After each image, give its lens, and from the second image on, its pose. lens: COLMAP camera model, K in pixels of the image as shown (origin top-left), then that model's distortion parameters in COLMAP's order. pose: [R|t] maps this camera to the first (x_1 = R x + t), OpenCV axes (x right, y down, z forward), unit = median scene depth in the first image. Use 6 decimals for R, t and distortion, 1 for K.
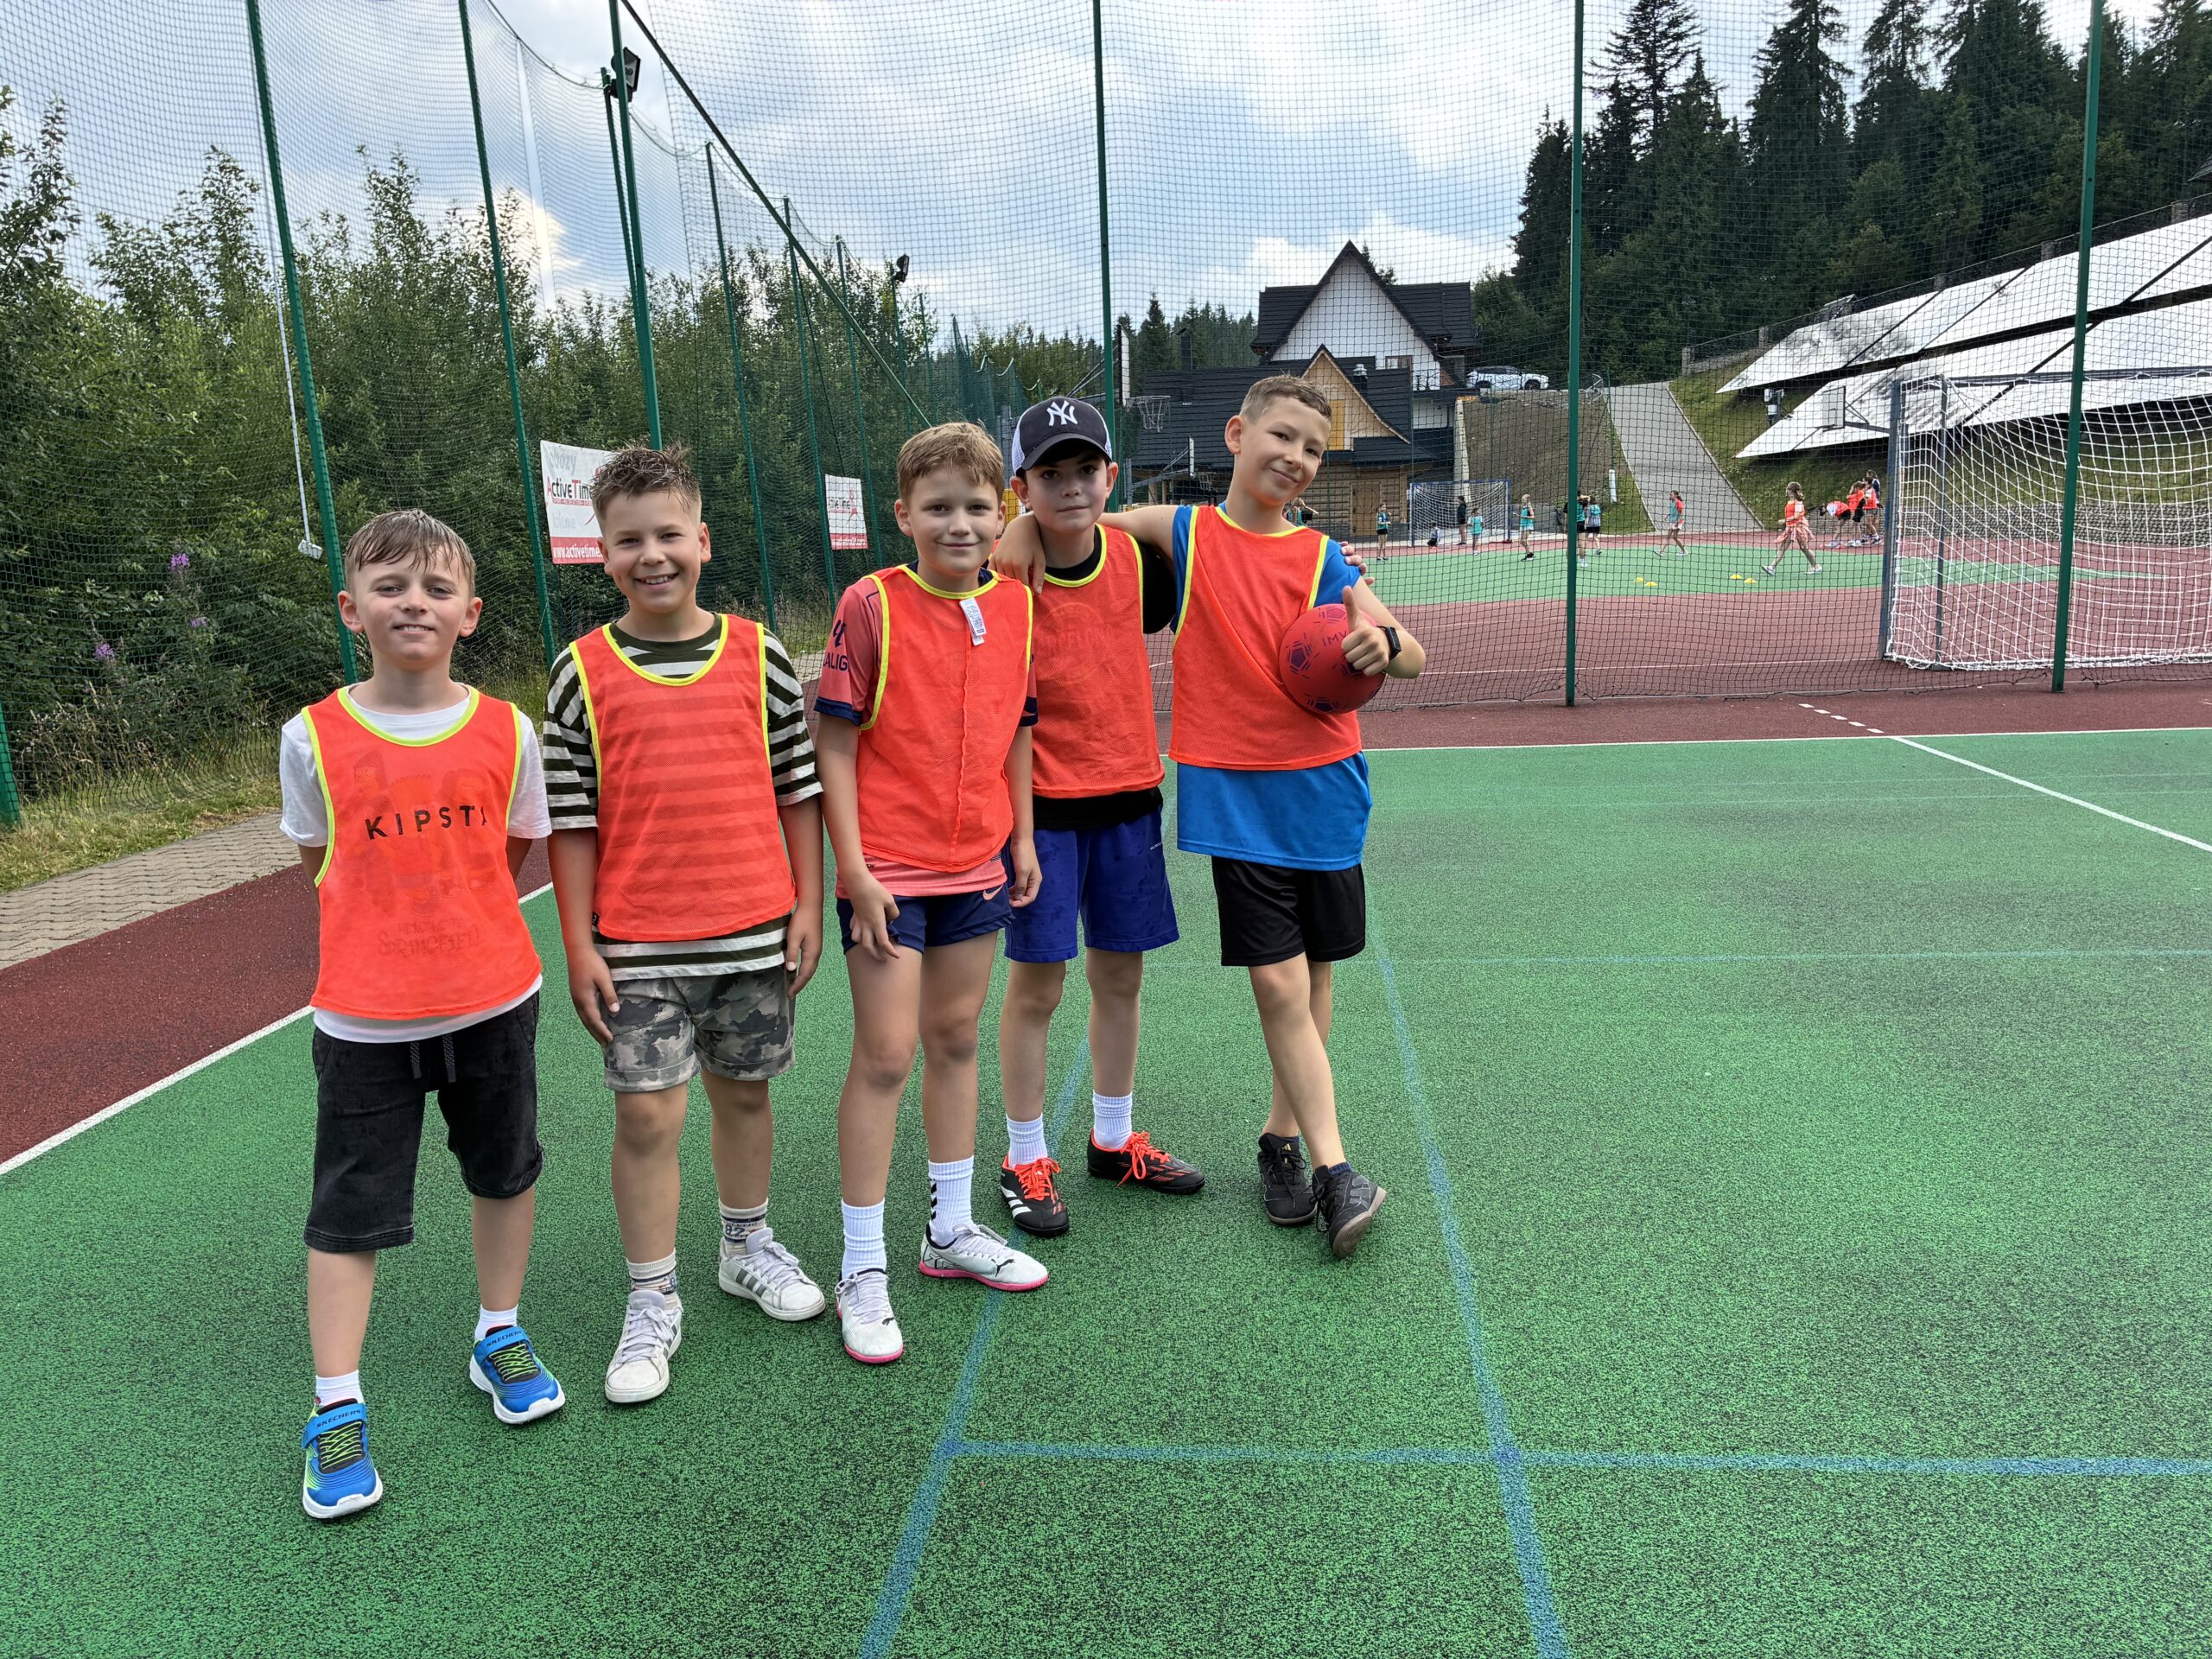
lens RADIAL K [[1772.0, 0, 1106.0], [0, 1772.0, 829.5], [0, 0, 1]] dist [-0.006352, 0.167887]
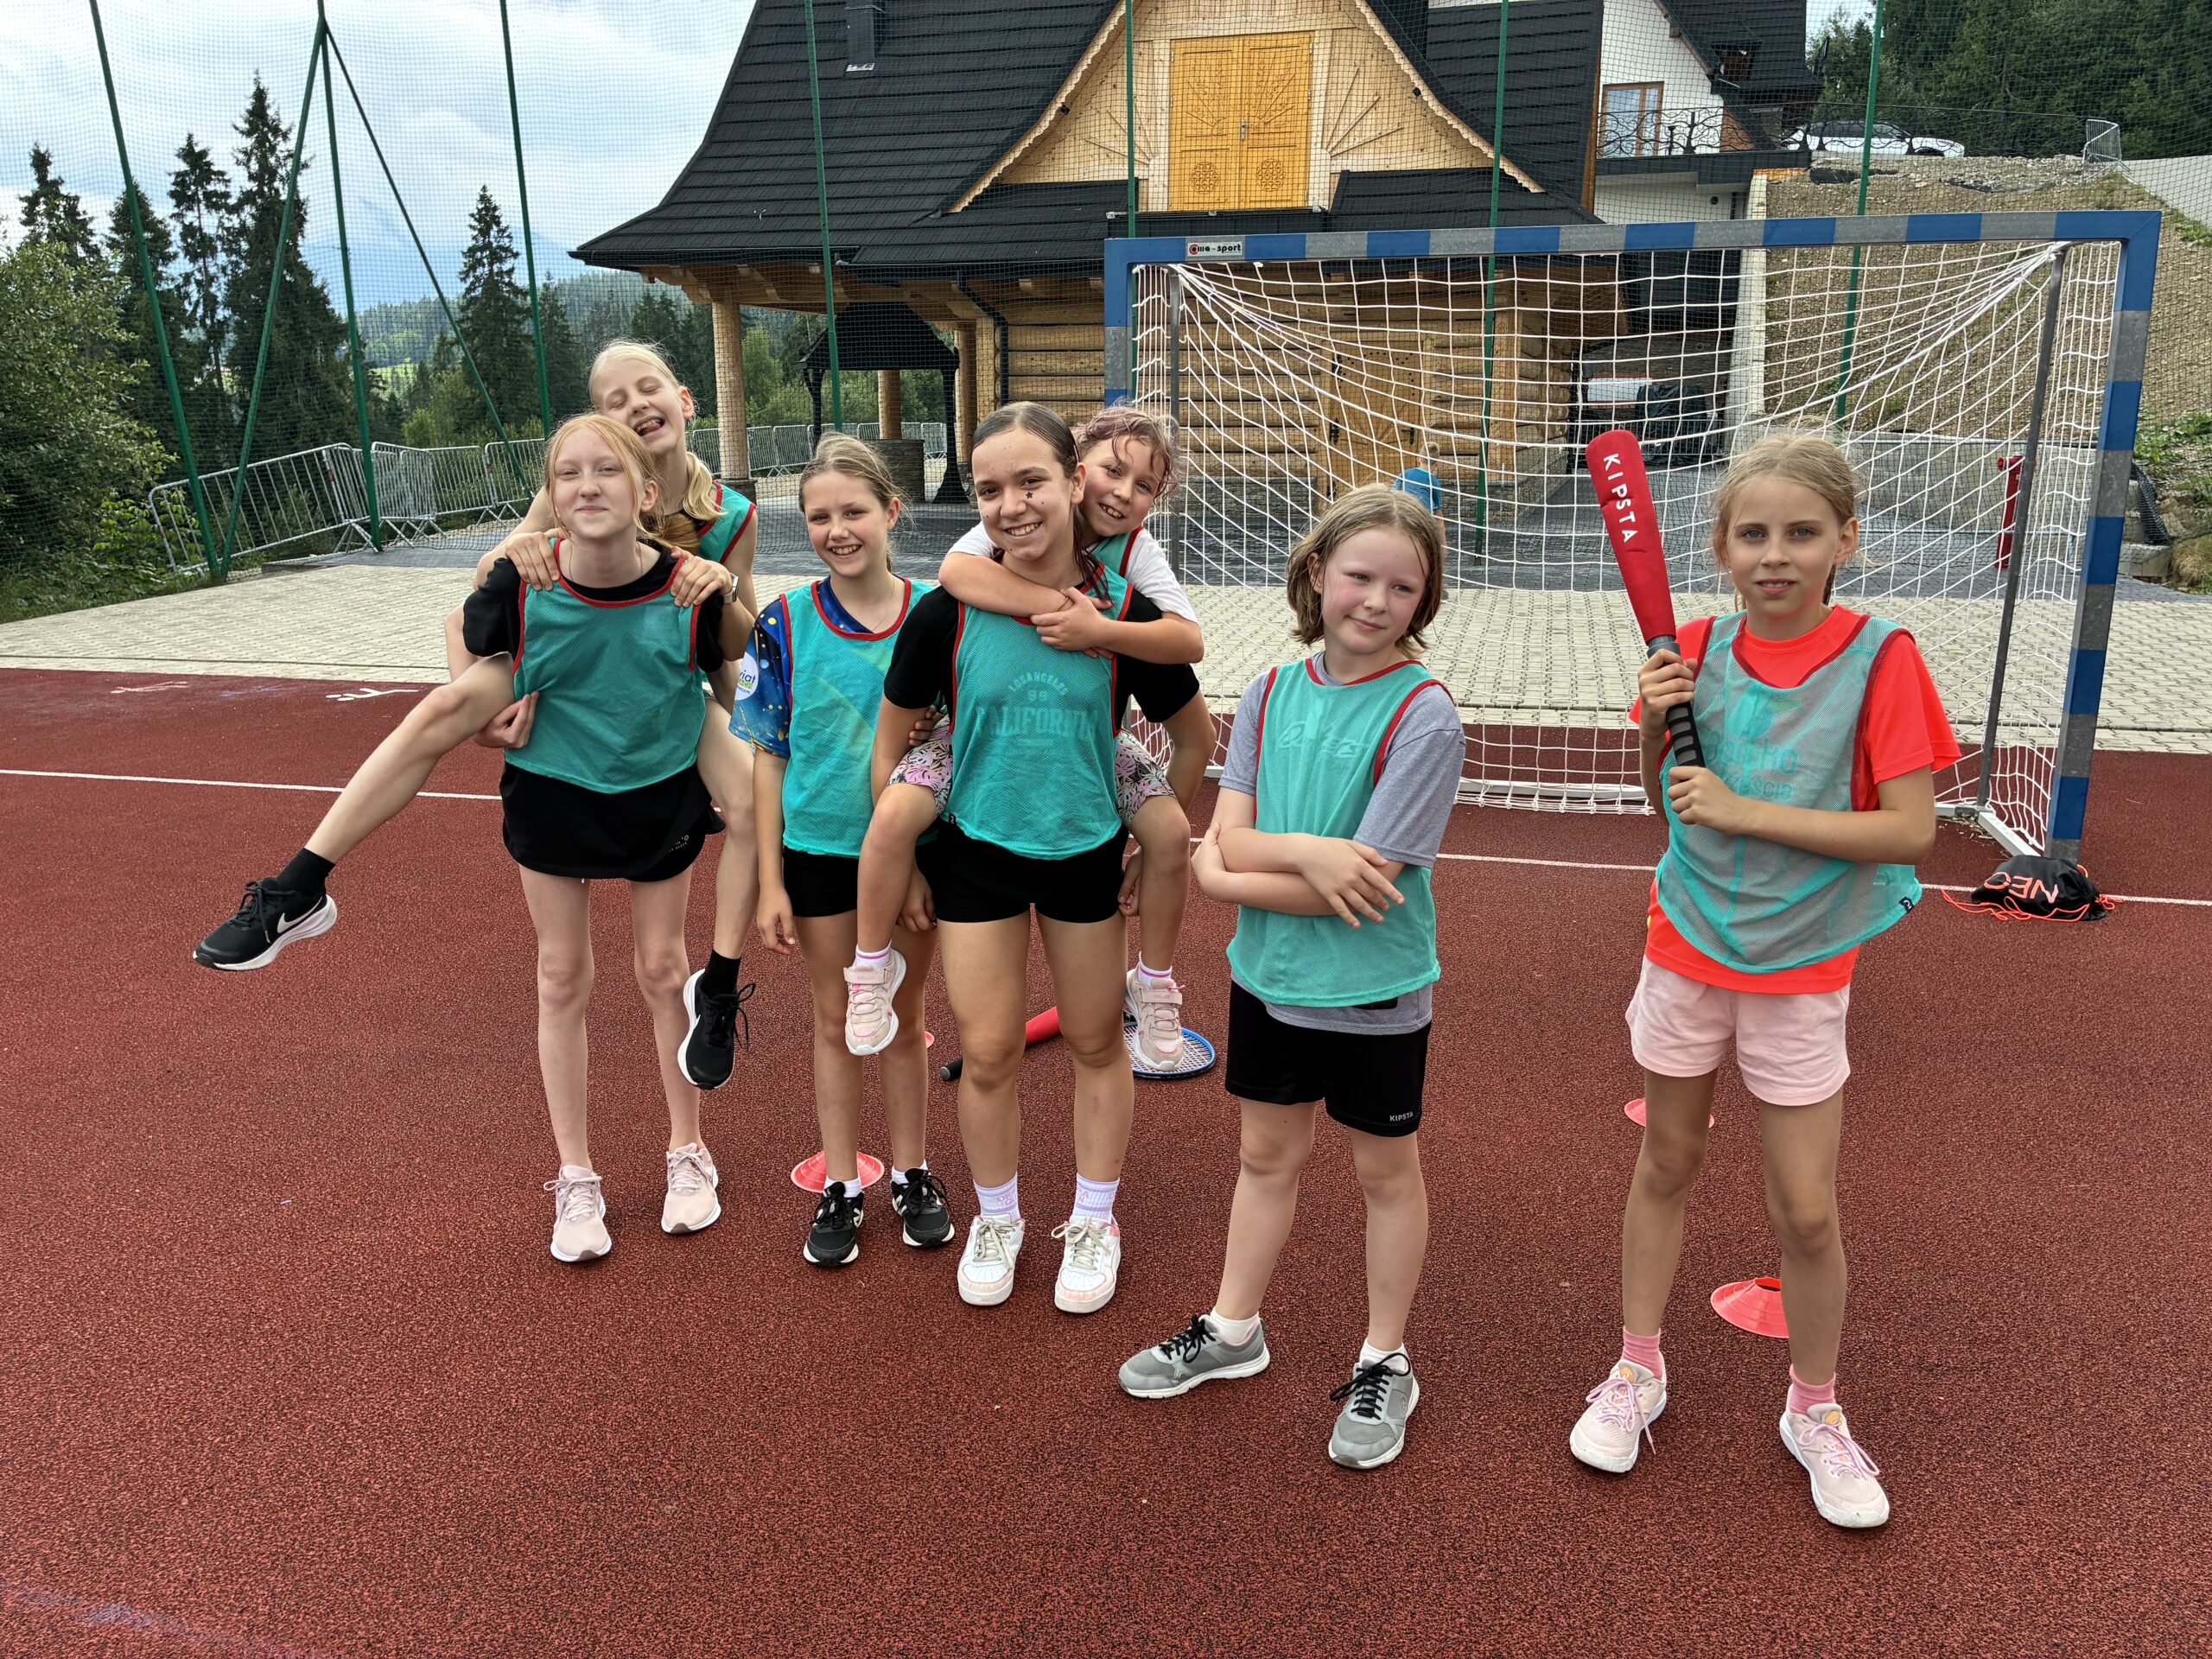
lens RADIAL K [[1743.4, 0, 1107.2], [0, 1743.4, 842.2], [0, 0, 1]] dist [0.105226, -0.109597]
pose [[0.988508, 0.071108, -0.133401, 0.113661], [-0.062130, 0.995589, 0.070302, -0.101986], [0.137812, -0.061206, 0.988565, 0.551344]]
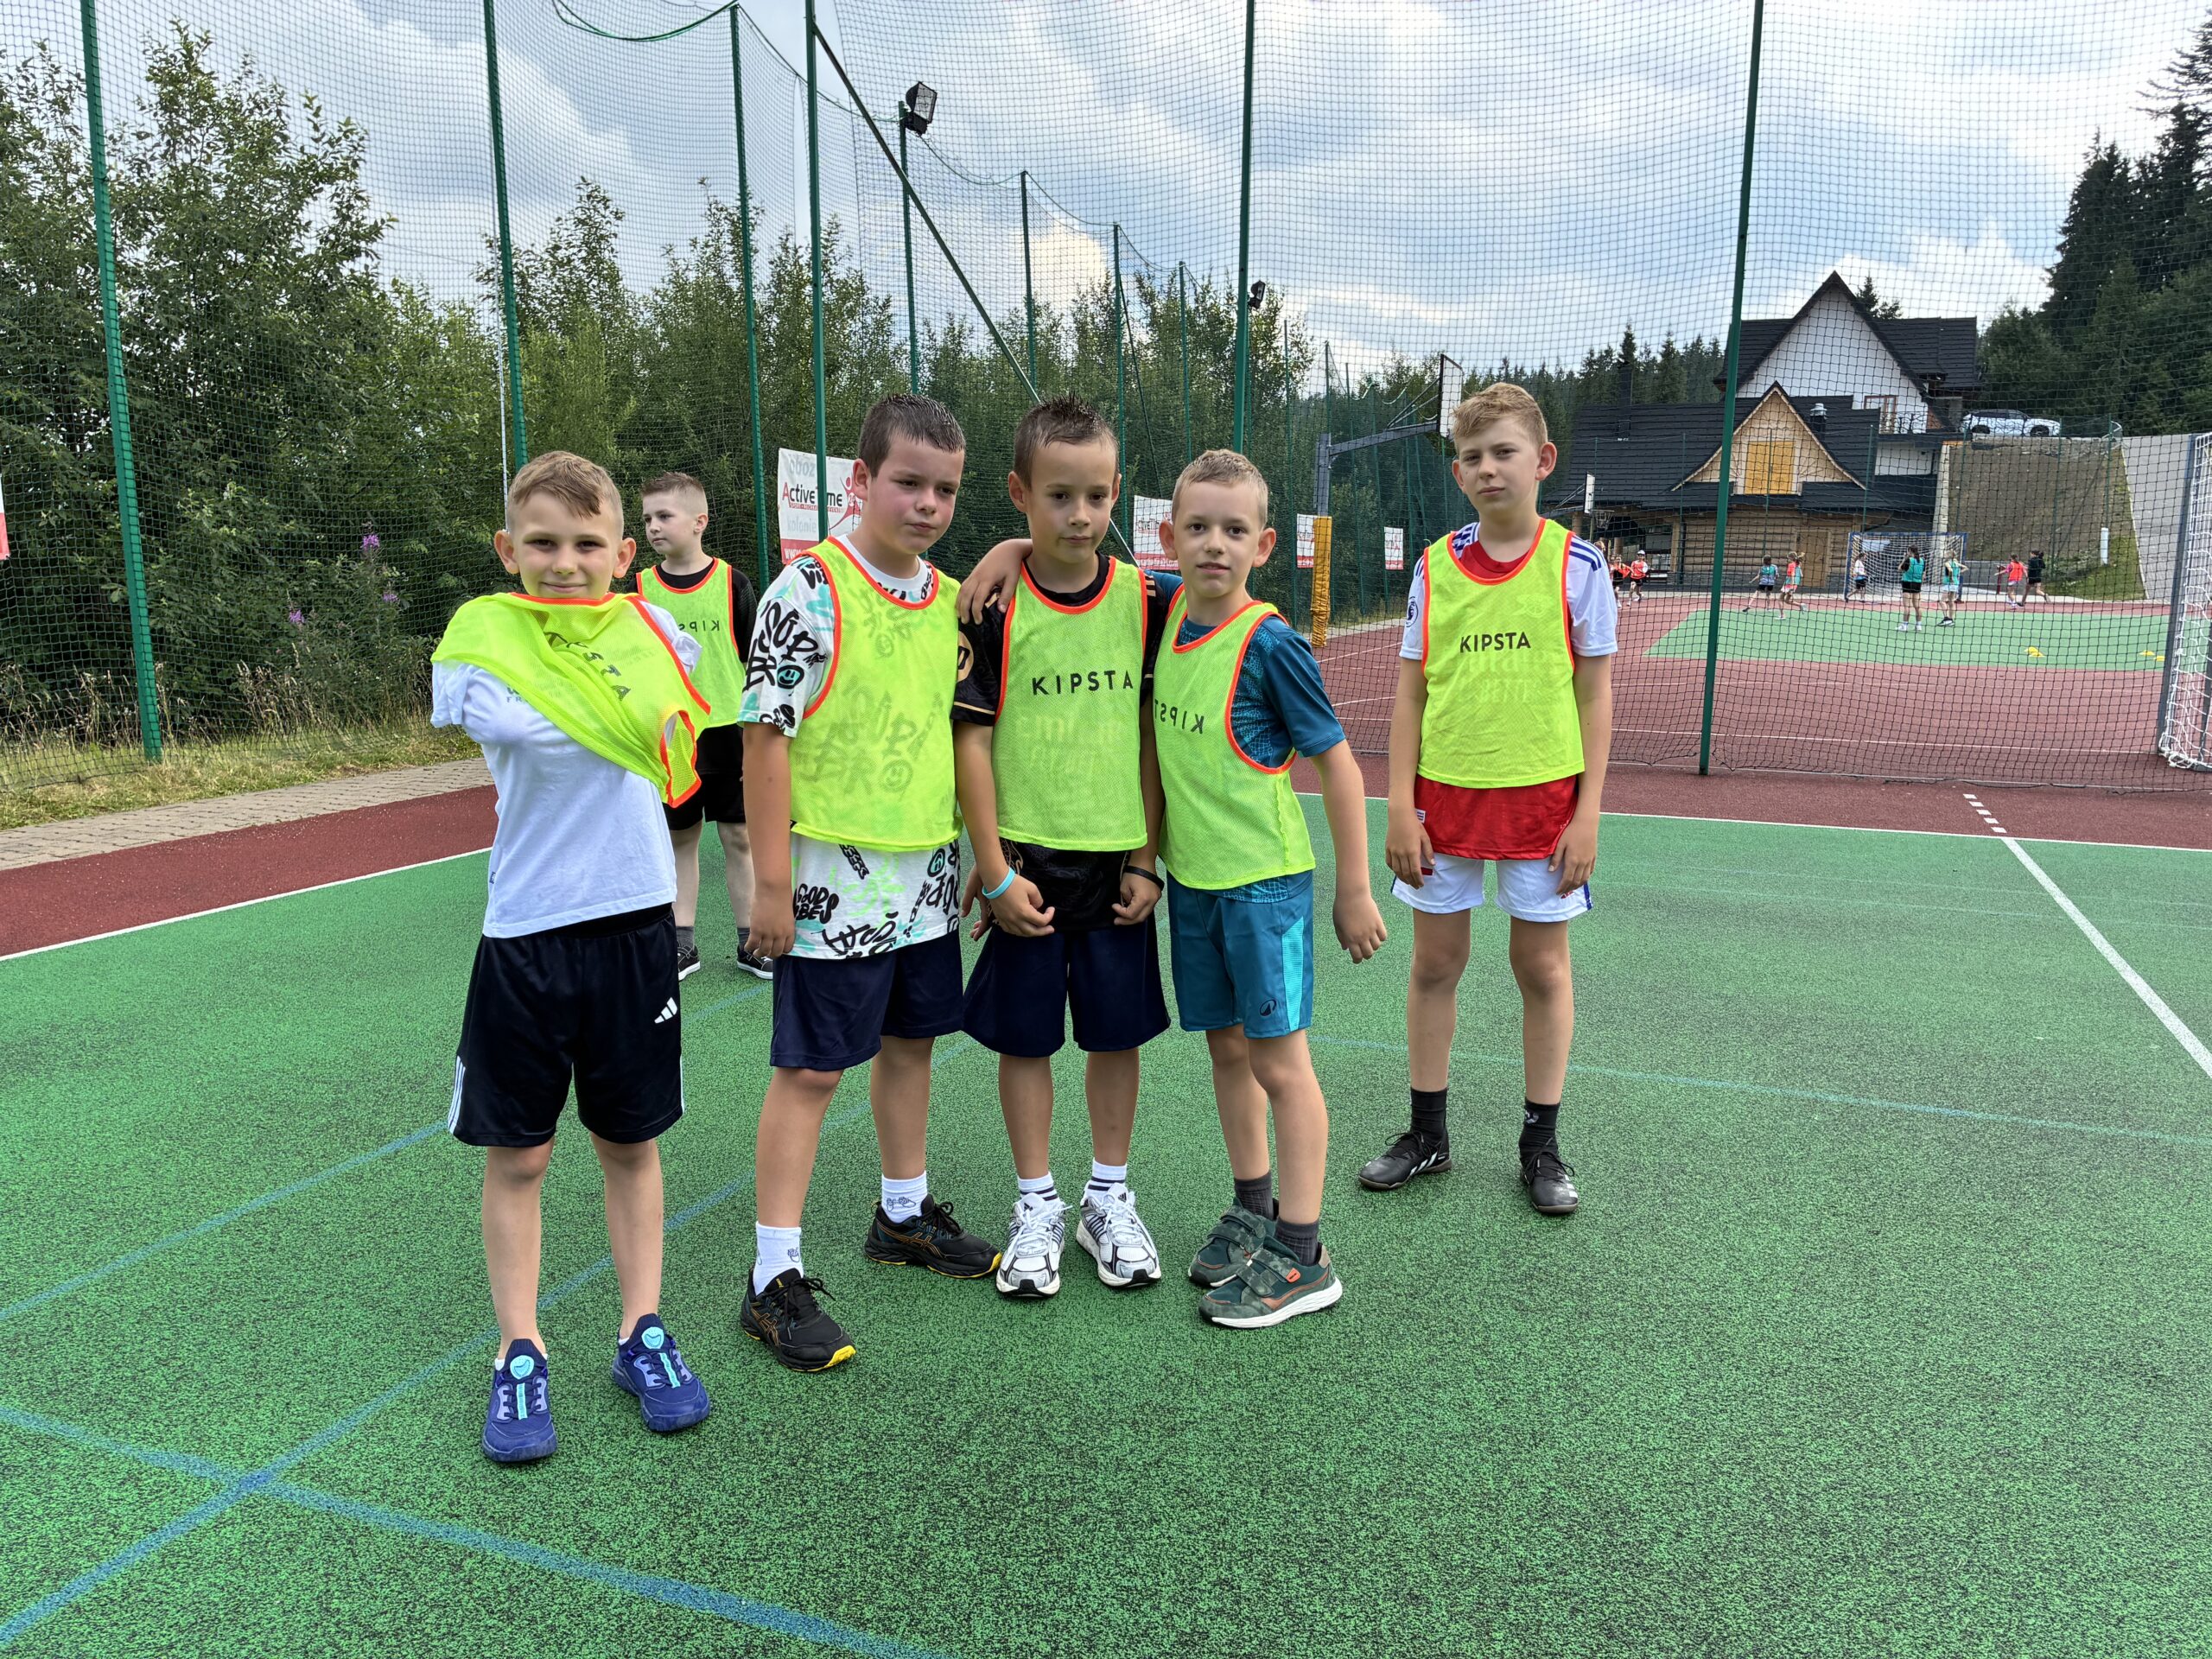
lens RADIAL K [[1743.4, 0, 1107.2], [0, 1743.4, 842.2], [0, 0, 1]] dist [0.105226, -0.109597]
pose [[0.967631, 0.092971, -0.234619, 0.013644], [-0.094261, 0.995531, 0.005733, -0.000761], [0.234103, 0.016568, 0.972071, 0.001868]]
